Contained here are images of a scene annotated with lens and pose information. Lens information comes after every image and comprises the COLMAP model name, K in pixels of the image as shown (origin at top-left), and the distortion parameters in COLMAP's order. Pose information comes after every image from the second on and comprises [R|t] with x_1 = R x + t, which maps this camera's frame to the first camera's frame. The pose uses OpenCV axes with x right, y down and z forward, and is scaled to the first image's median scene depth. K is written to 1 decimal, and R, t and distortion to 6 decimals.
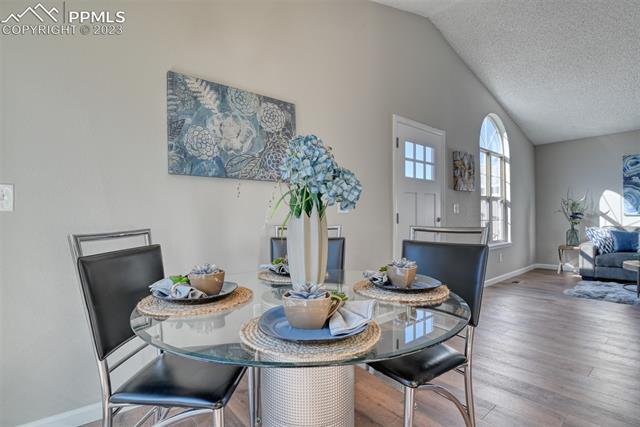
lens RADIAL K [[312.6, 0, 322.9], [0, 312.6, 213.7], [0, 0, 1]] dist [-0.027262, -0.001129]
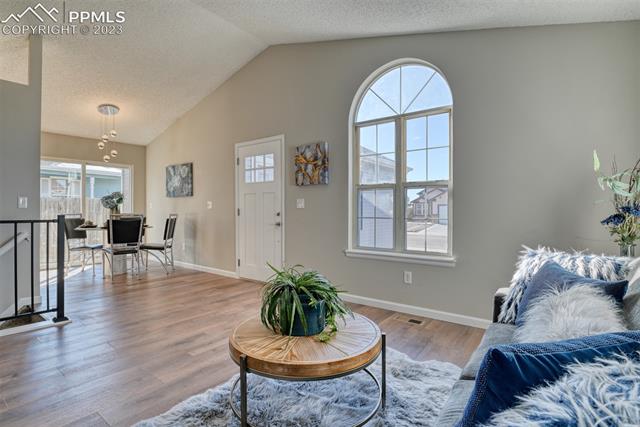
lens RADIAL K [[312.6, 0, 303.3], [0, 312.6, 208.7], [0, 0, 1]] dist [-0.027262, -0.001129]
pose [[0.203657, 0.004201, -0.979033, 2.761403], [0.004796, 0.999975, 0.005289, -0.012703], [0.979031, -0.005772, 0.203631, 1.561122]]
